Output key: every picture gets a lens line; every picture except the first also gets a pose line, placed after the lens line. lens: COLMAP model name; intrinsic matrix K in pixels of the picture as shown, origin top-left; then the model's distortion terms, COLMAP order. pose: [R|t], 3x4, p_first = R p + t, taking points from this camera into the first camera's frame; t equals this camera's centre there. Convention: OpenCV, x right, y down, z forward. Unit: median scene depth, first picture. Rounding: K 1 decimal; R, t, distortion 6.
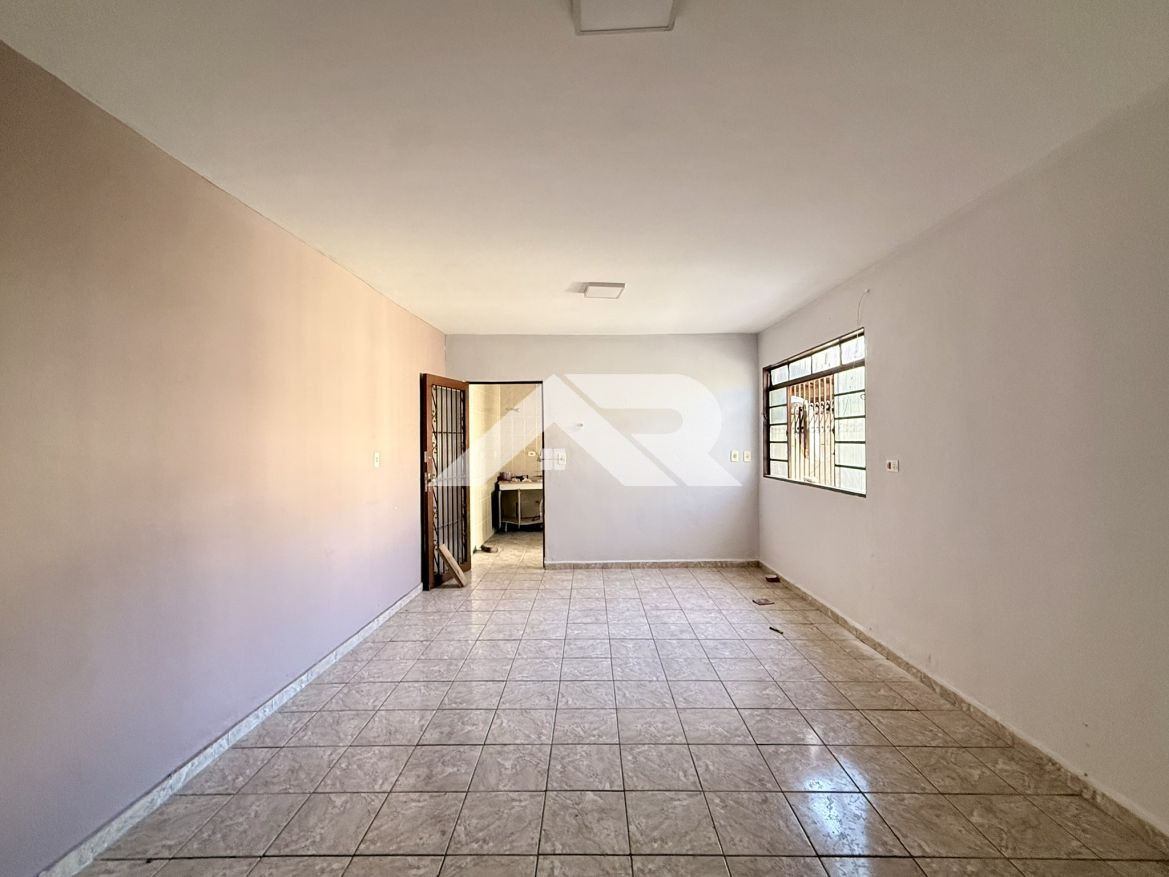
lens RADIAL K [[466.6, 0, 582.6], [0, 466.6, 437.8], [0, 0, 1]] dist [0.000514, -0.000157]
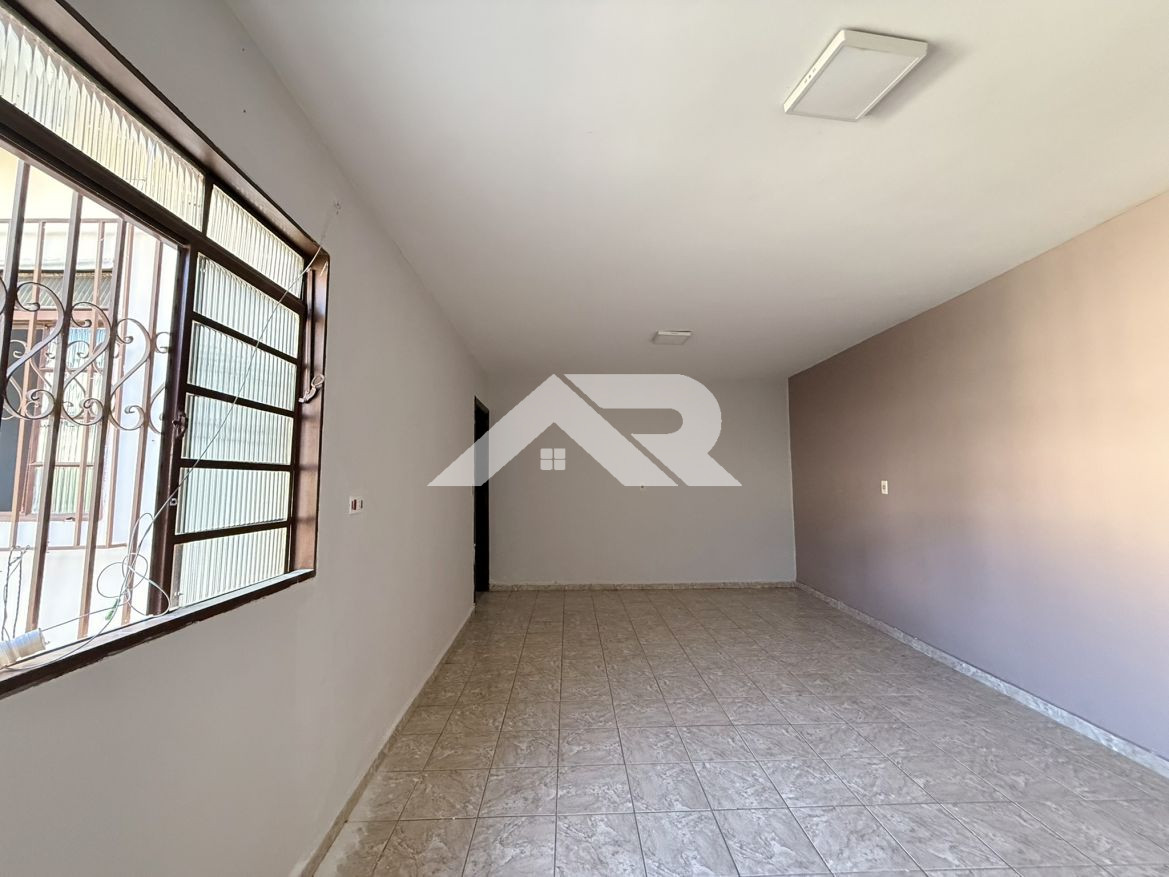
lens RADIAL K [[466.6, 0, 582.6], [0, 466.6, 437.8], [0, 0, 1]] dist [0.000514, -0.000157]
pose [[-0.997896, 0.008530, -0.064272, 0.463224], [0.014547, 0.995490, -0.093747, 0.040129], [0.063182, -0.094485, -0.993519, 2.052209]]
